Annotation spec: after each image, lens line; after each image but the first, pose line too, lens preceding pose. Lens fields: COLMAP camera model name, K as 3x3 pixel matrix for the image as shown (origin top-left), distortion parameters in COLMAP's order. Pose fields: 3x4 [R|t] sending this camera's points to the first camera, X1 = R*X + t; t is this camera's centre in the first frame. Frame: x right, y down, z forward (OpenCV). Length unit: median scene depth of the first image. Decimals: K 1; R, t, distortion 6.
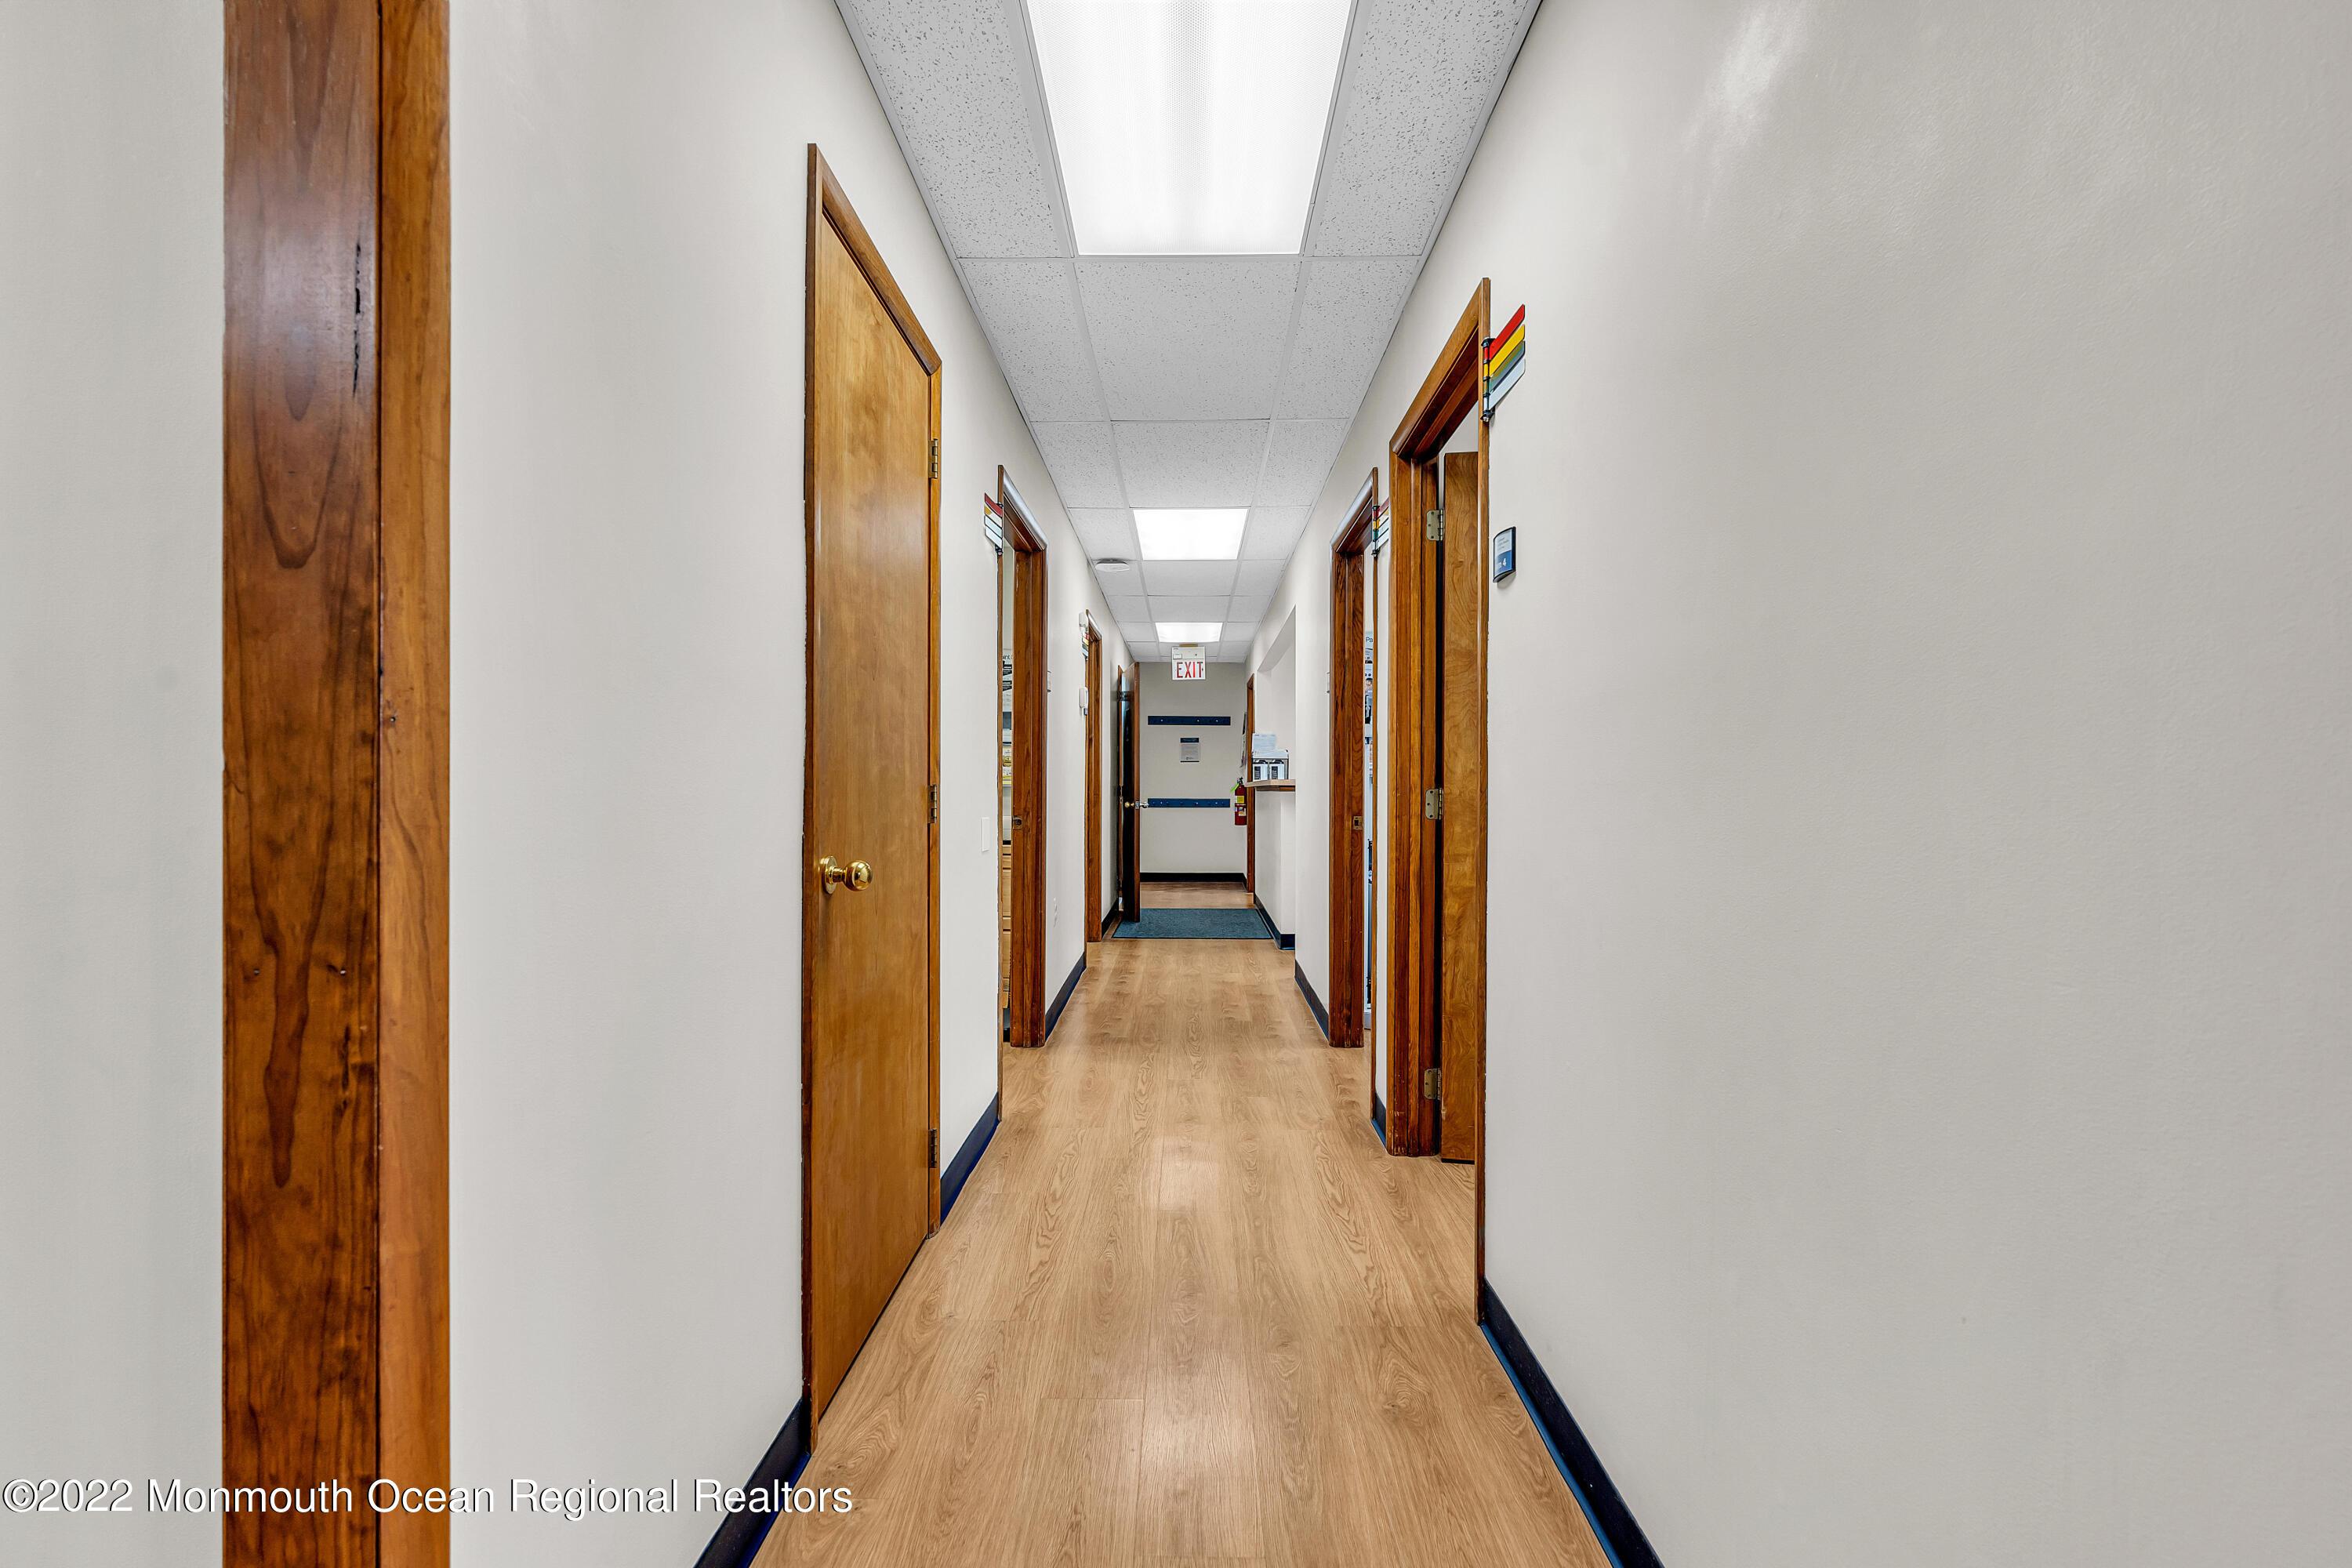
lens RADIAL K [[1058.9, 0, 1176.0], [0, 1058.9, 784.0], [0, 0, 1]] dist [0.003162, 0.000464]
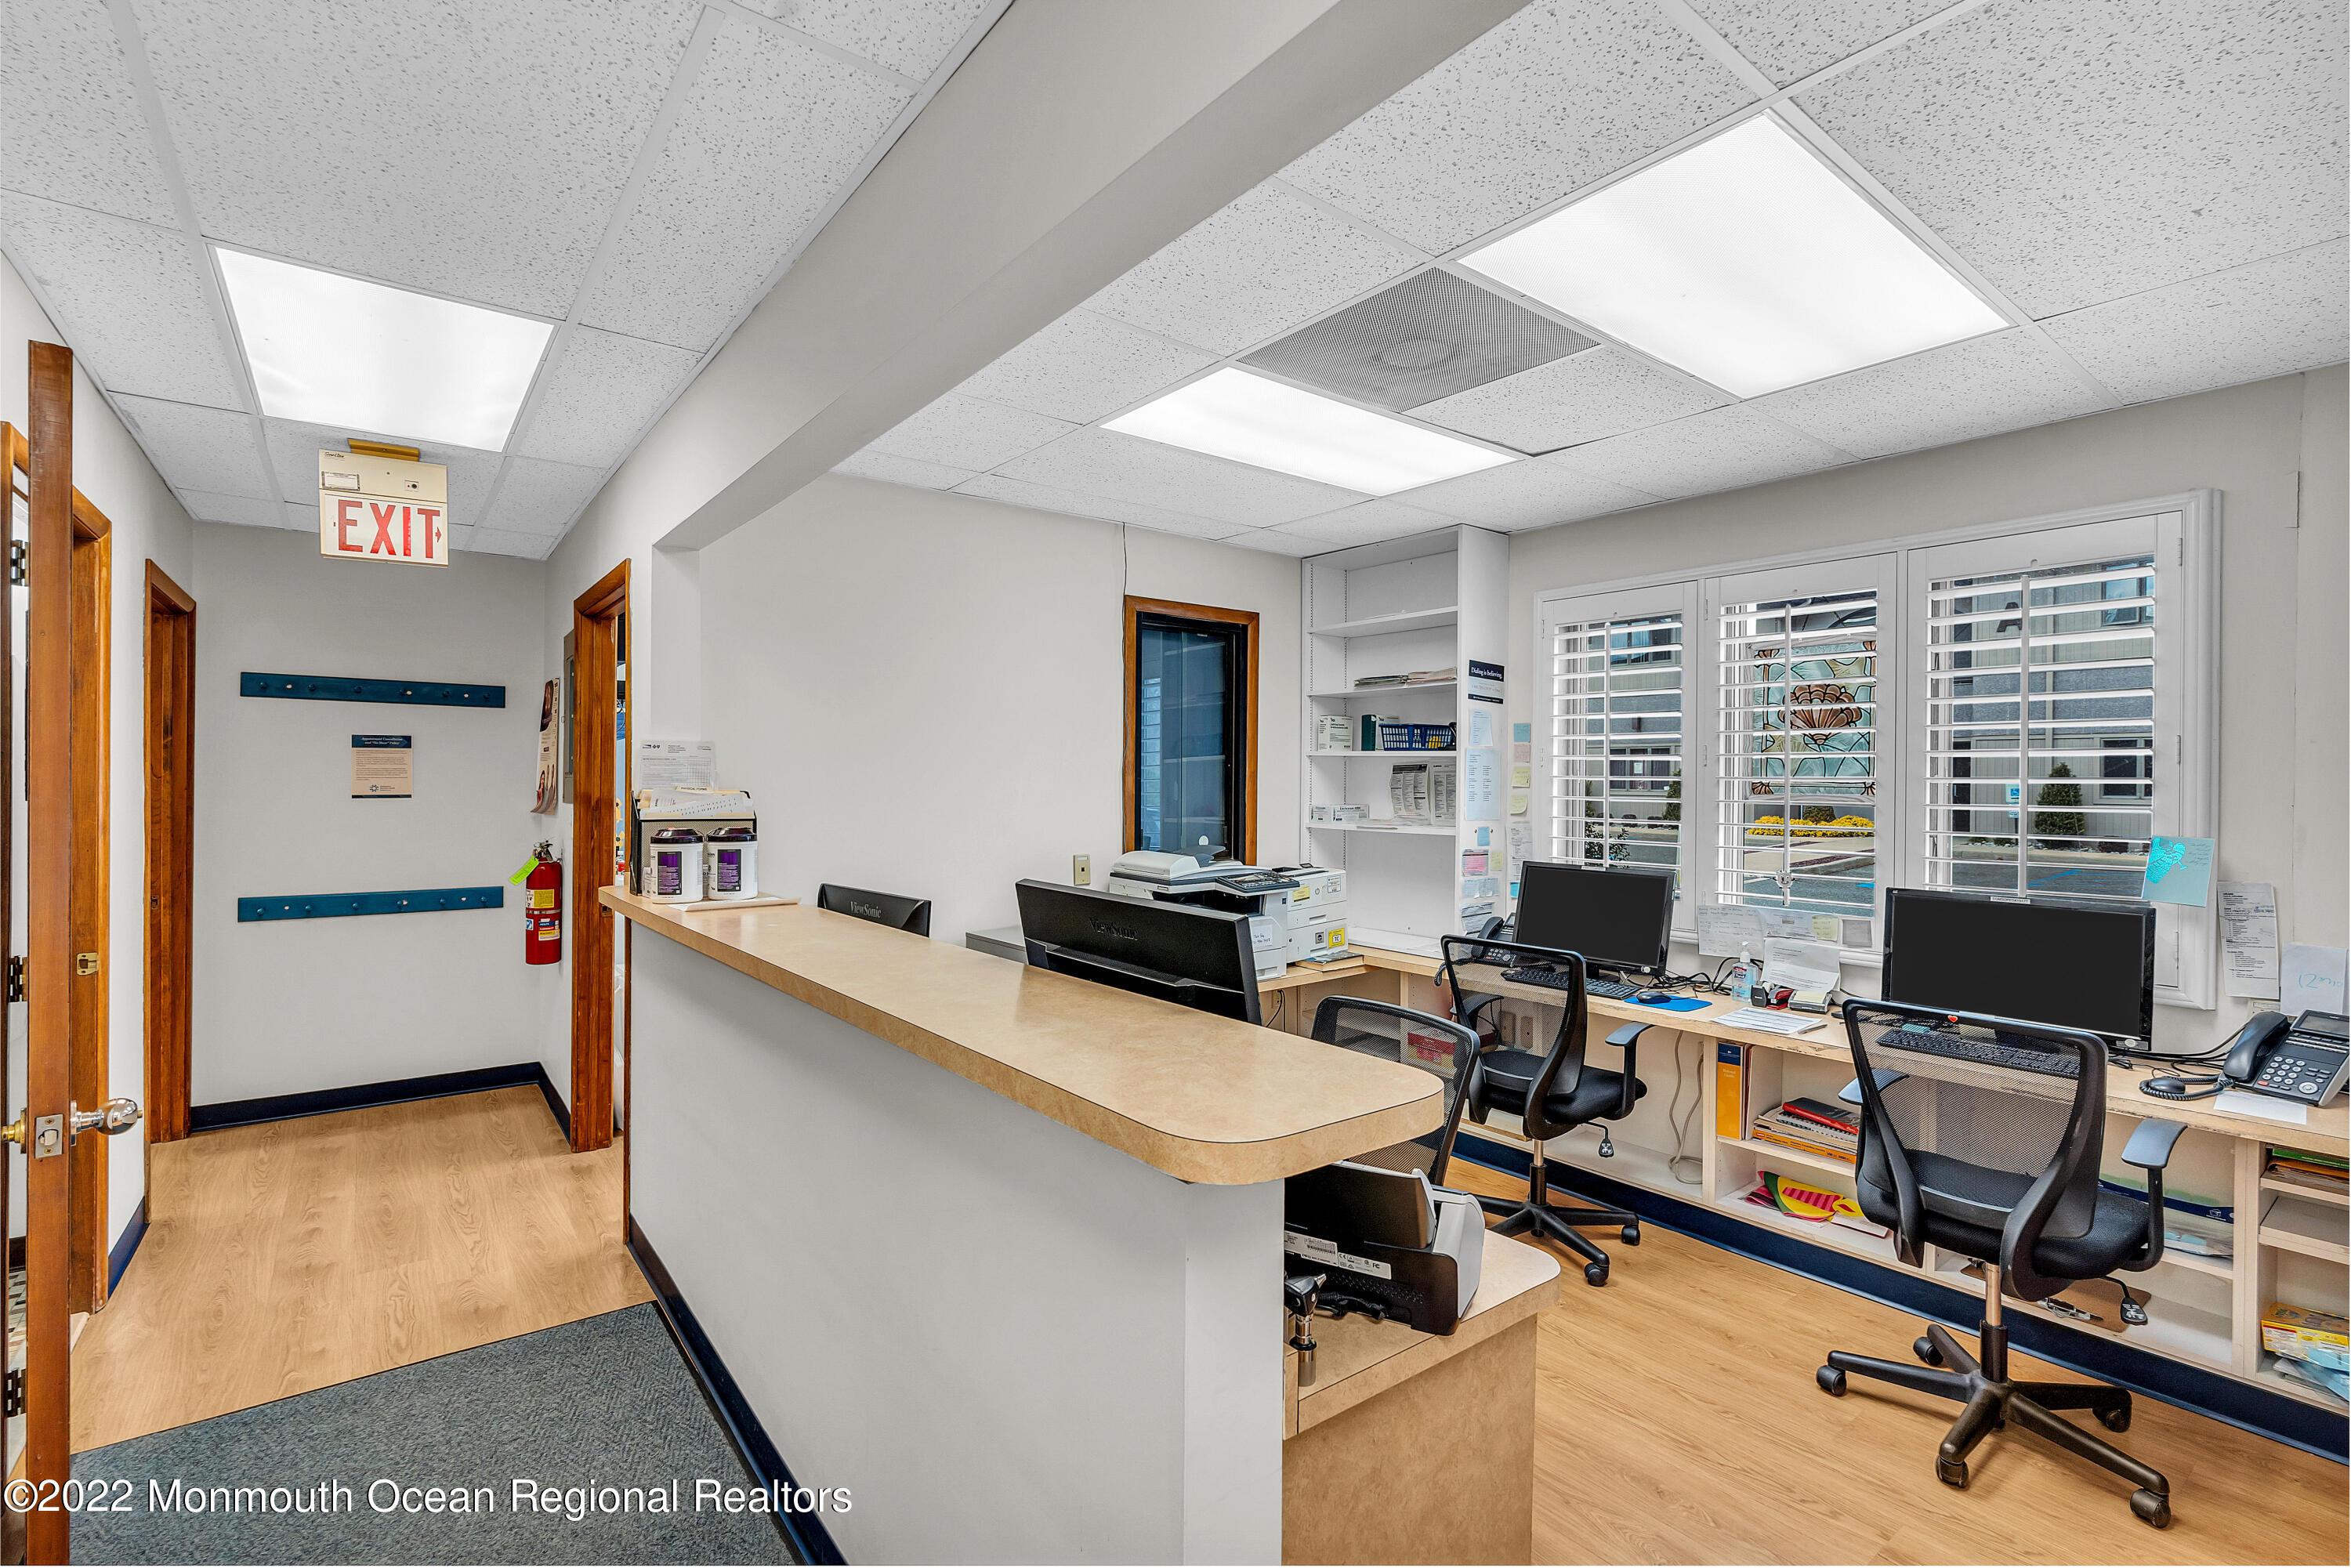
lens RADIAL K [[1058.4, 0, 1175.5], [0, 1058.4, 784.0], [0, 0, 1]] dist [0.003162, 0.000464]
pose [[0.781999, -0.001935, 0.623277, -0.001074], [-0.005766, 0.999930, 0.010339, -0.034903], [-0.623254, -0.011679, 0.781933, 0.569078]]
